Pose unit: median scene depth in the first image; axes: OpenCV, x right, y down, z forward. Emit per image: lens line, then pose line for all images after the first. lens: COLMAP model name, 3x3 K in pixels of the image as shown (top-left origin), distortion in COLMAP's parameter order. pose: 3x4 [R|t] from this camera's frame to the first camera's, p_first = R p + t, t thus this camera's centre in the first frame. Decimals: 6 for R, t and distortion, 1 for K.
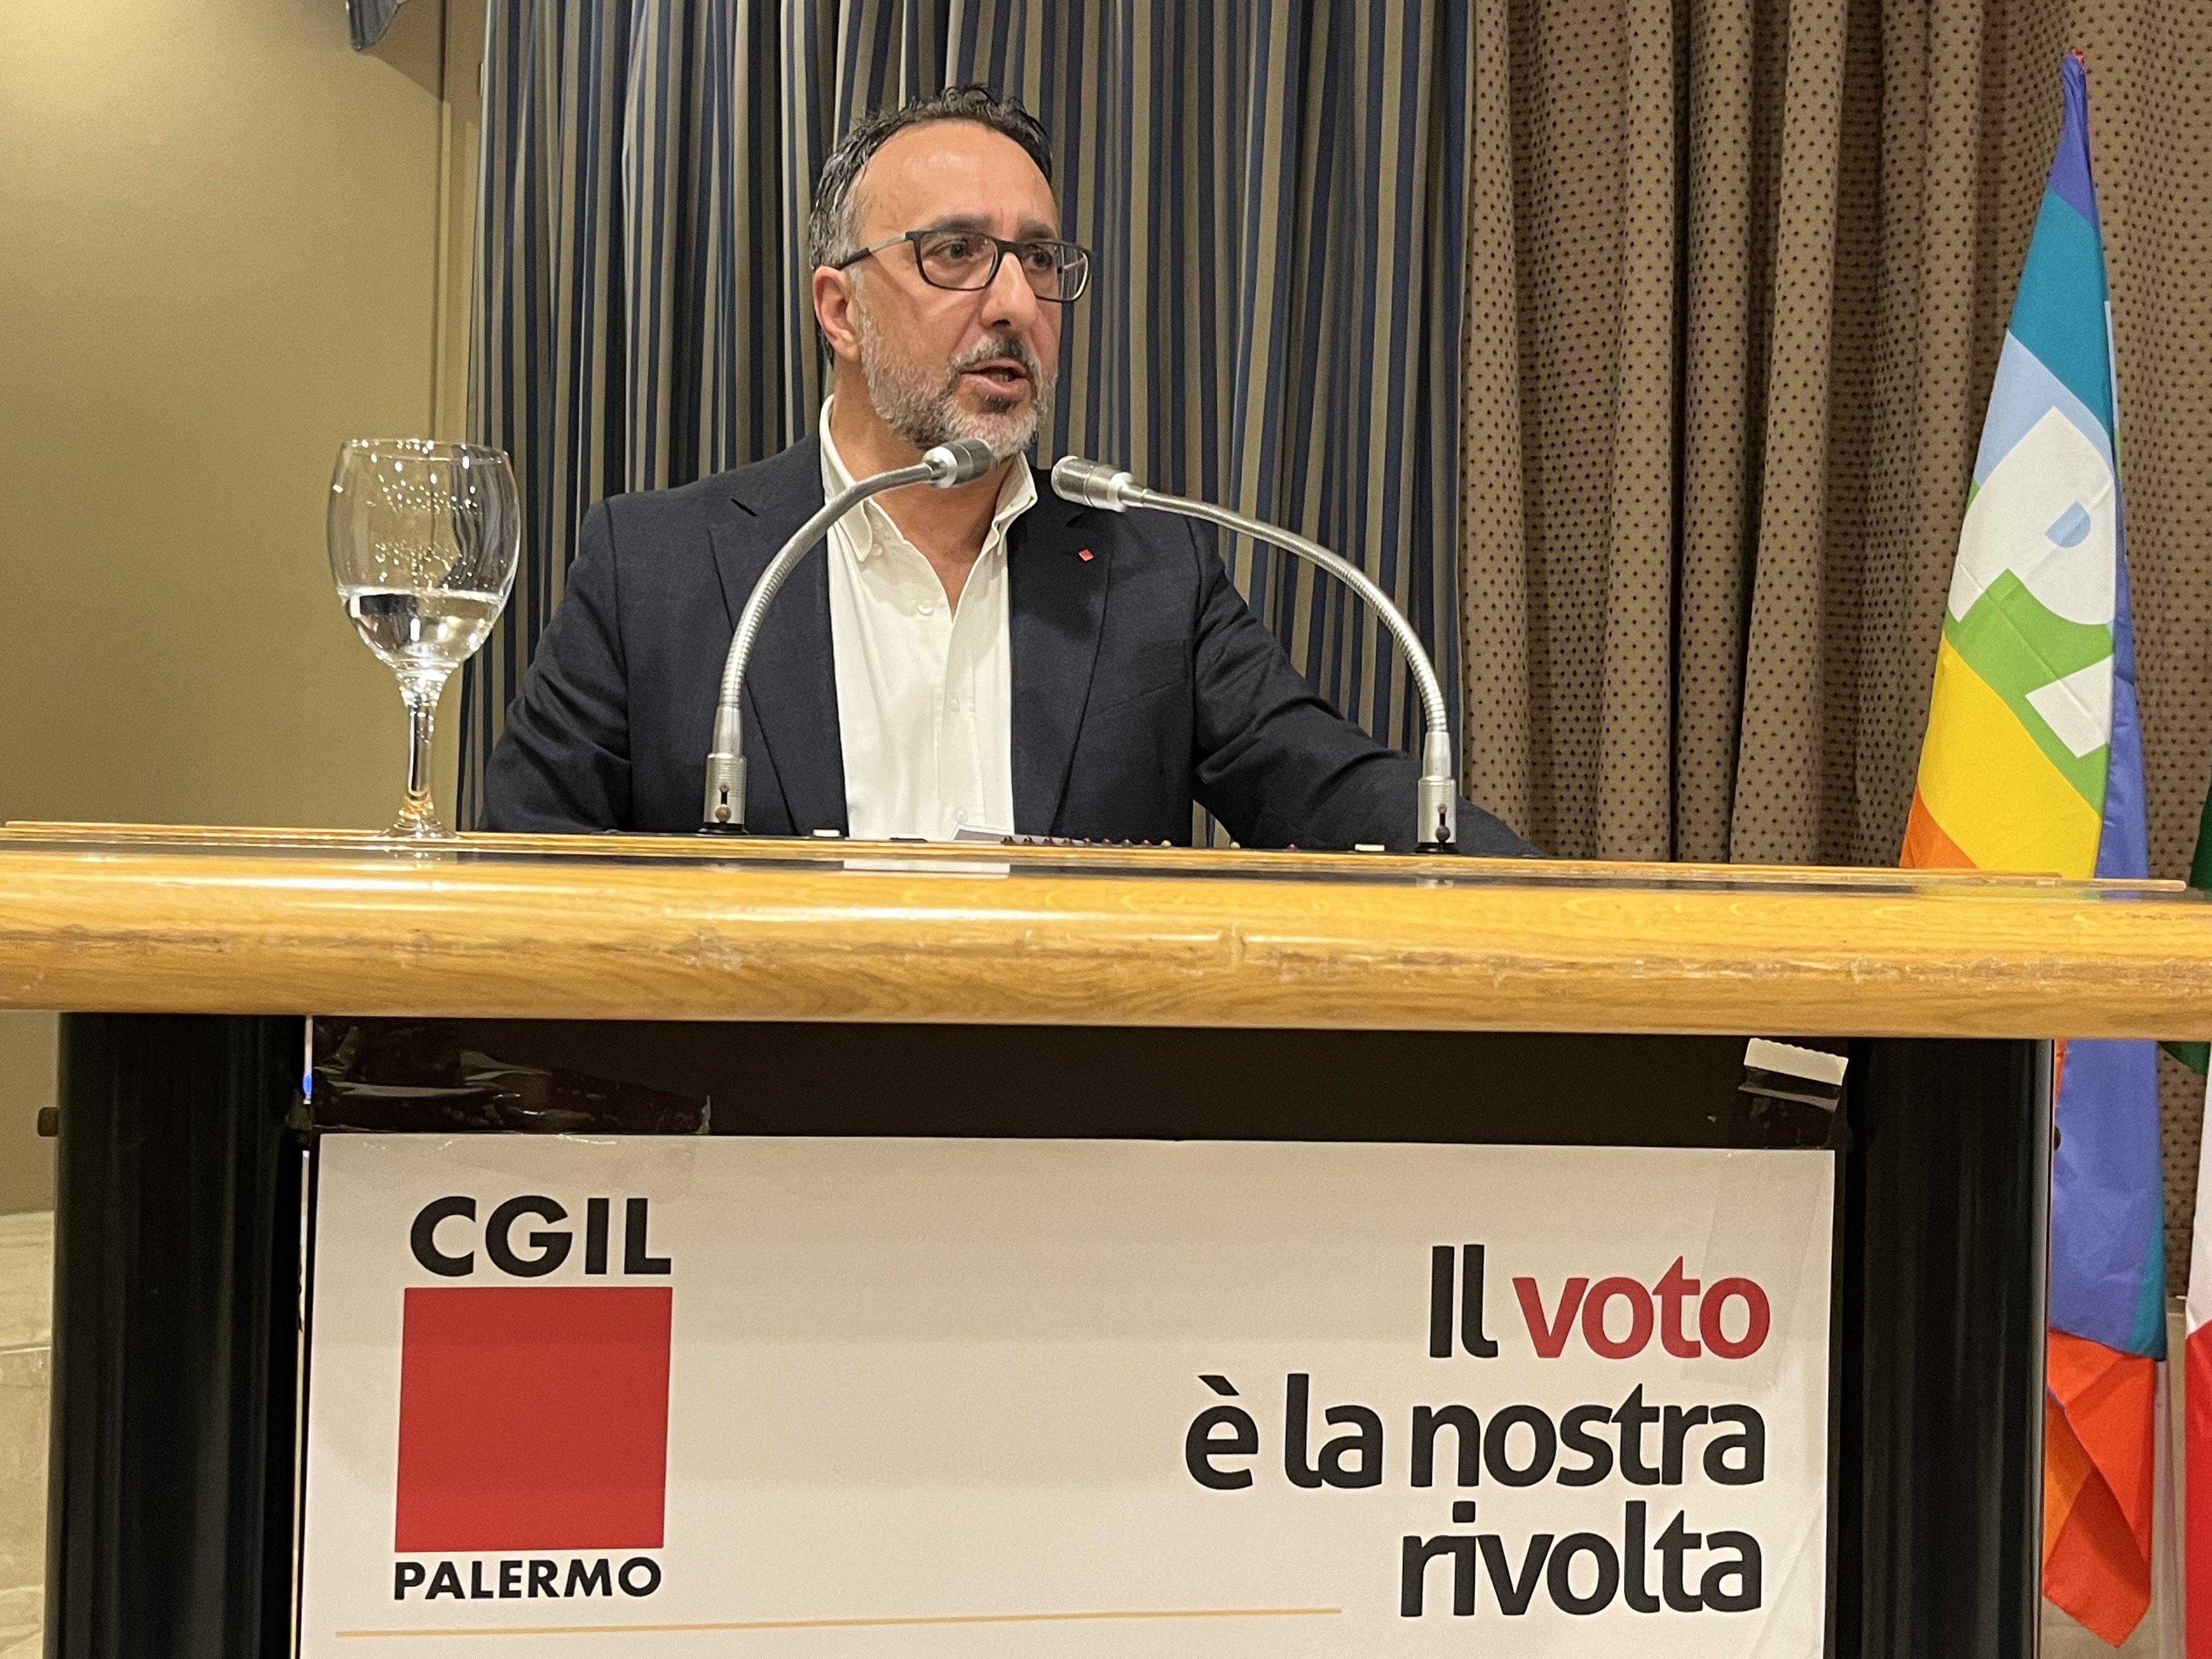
lens RADIAL K [[2657.4, 0, 1114.2], [0, 2657.4, 777.7], [0, 0, 1]] dist [-0.029666, 0.000000]
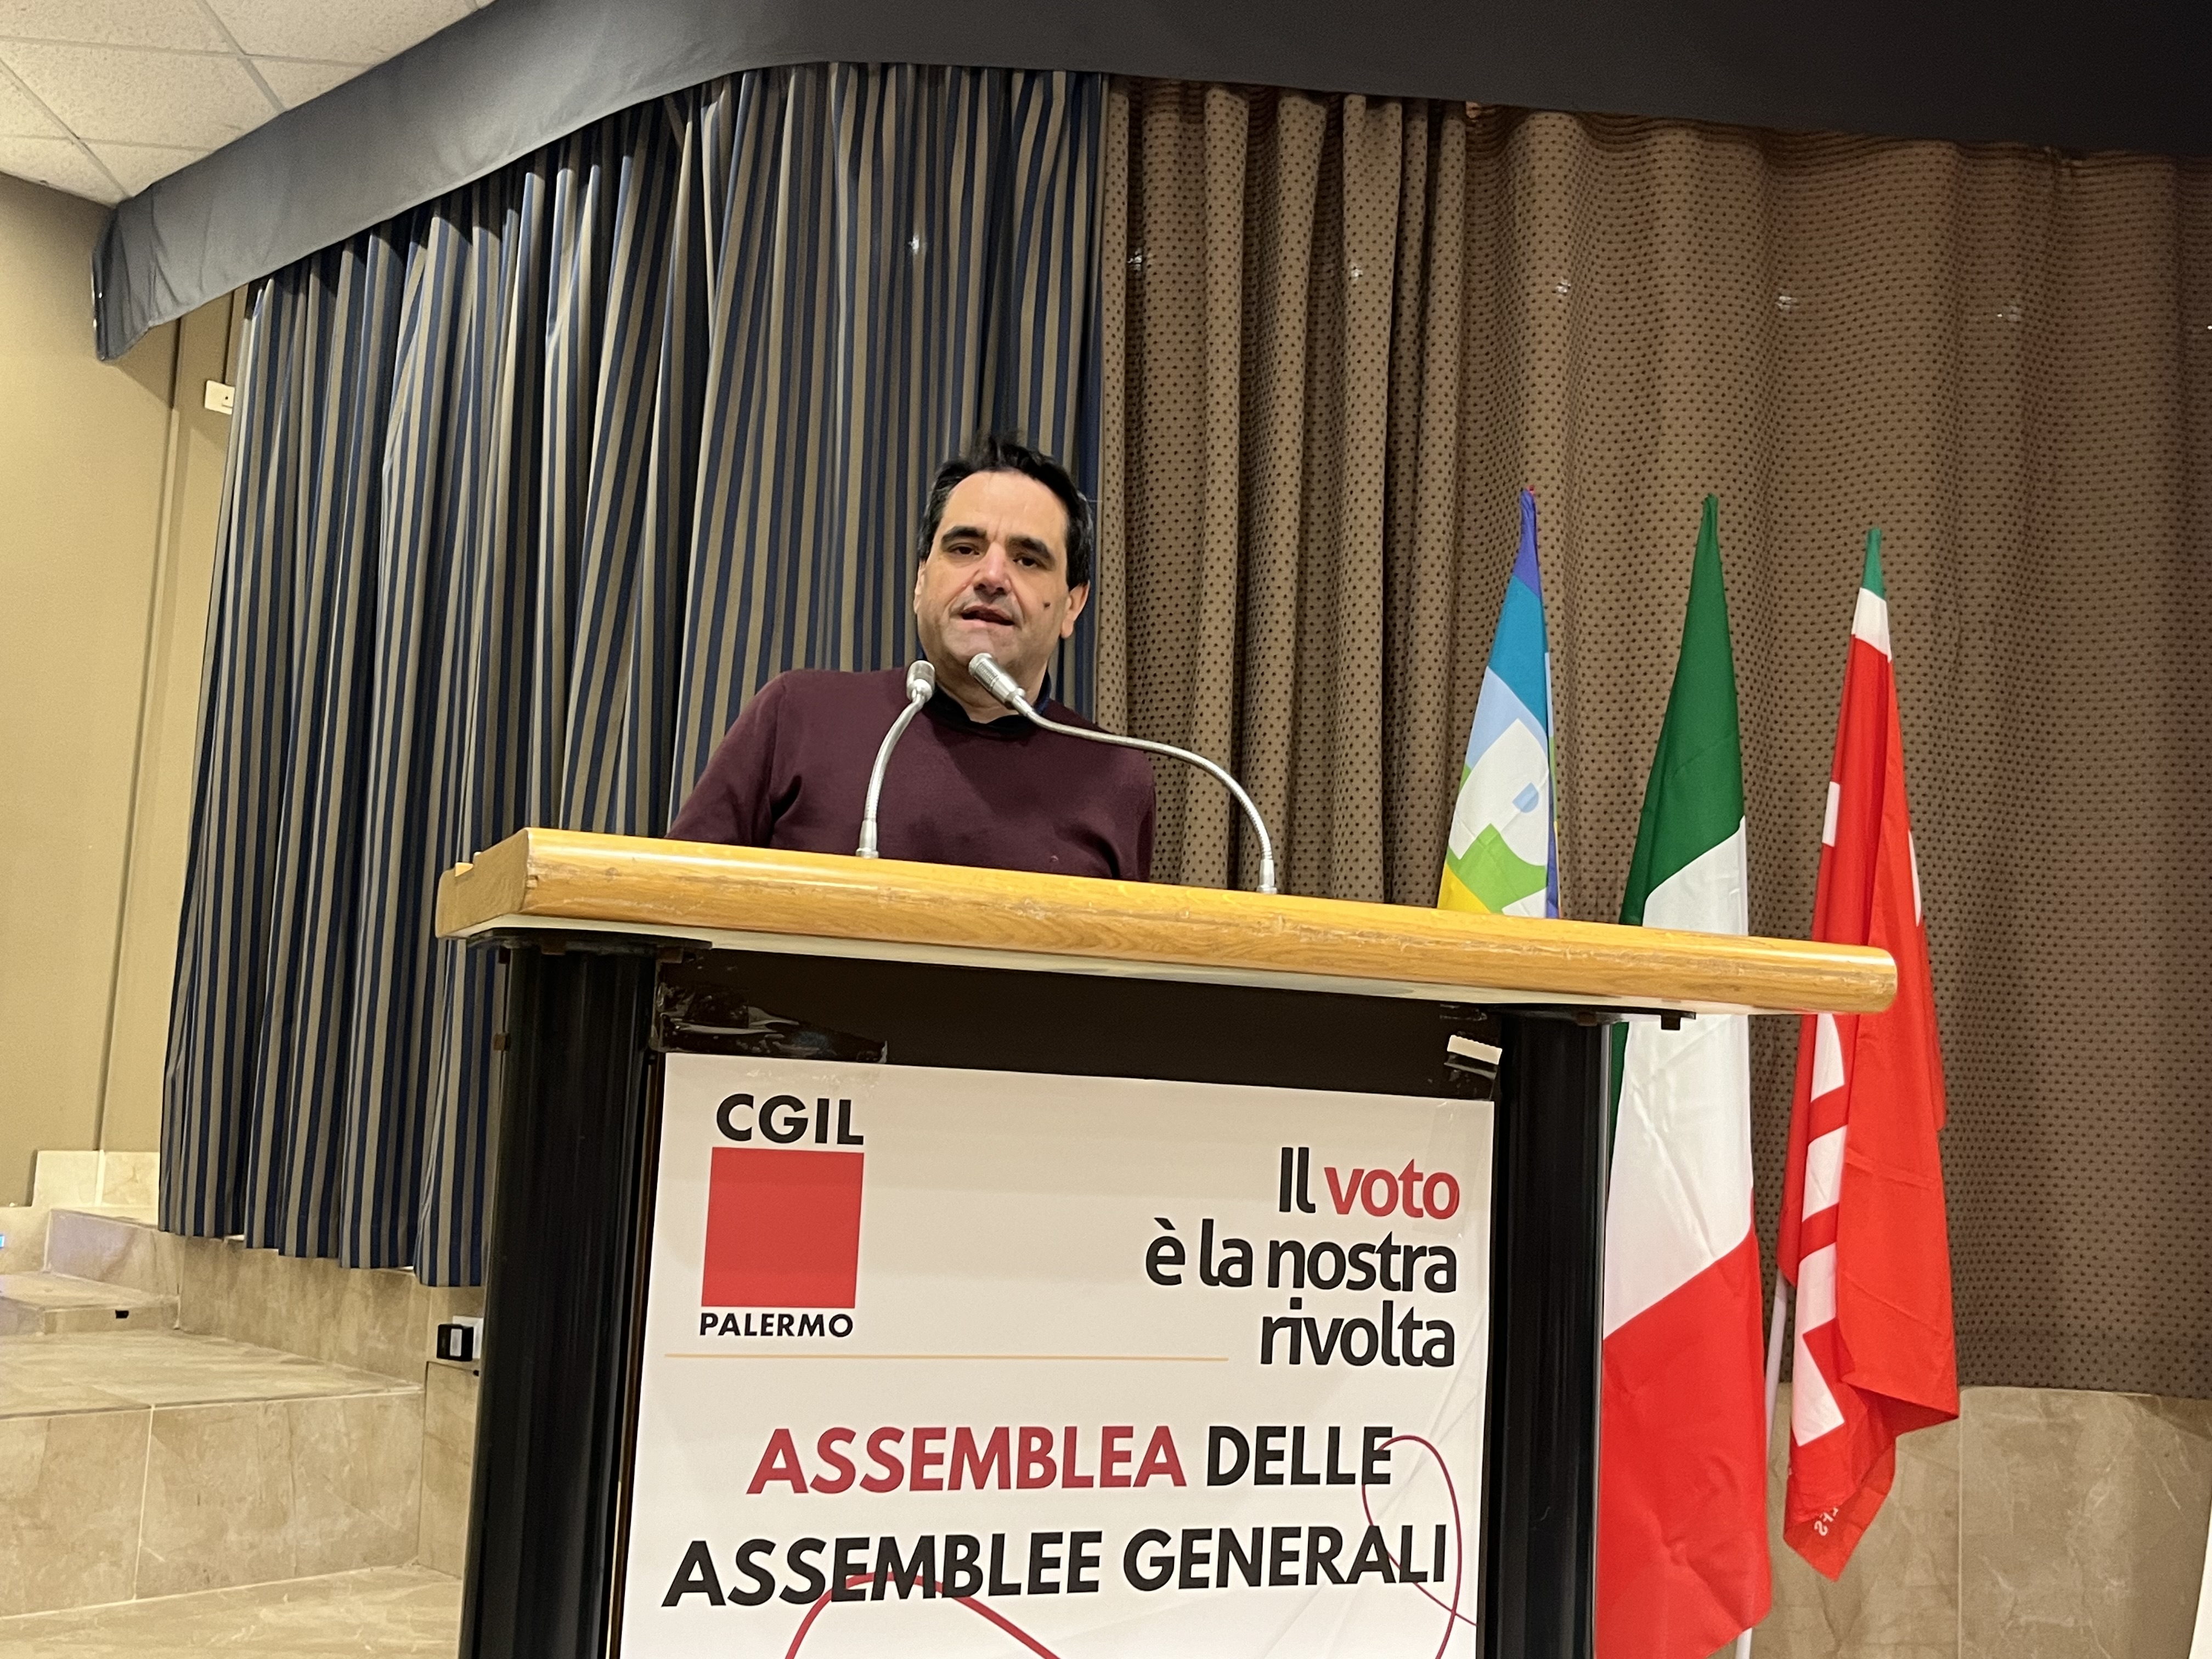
lens RADIAL K [[2317.2, 0, 1105.5], [0, 2317.2, 830.6], [0, 0, 1]] dist [-0.011280, 0.000000]
pose [[0.974647, 0.048375, 0.218456, -0.333013], [-0.027625, 0.994895, -0.097061, 0.121007], [-0.222036, 0.088566, 0.971008, -0.462745]]
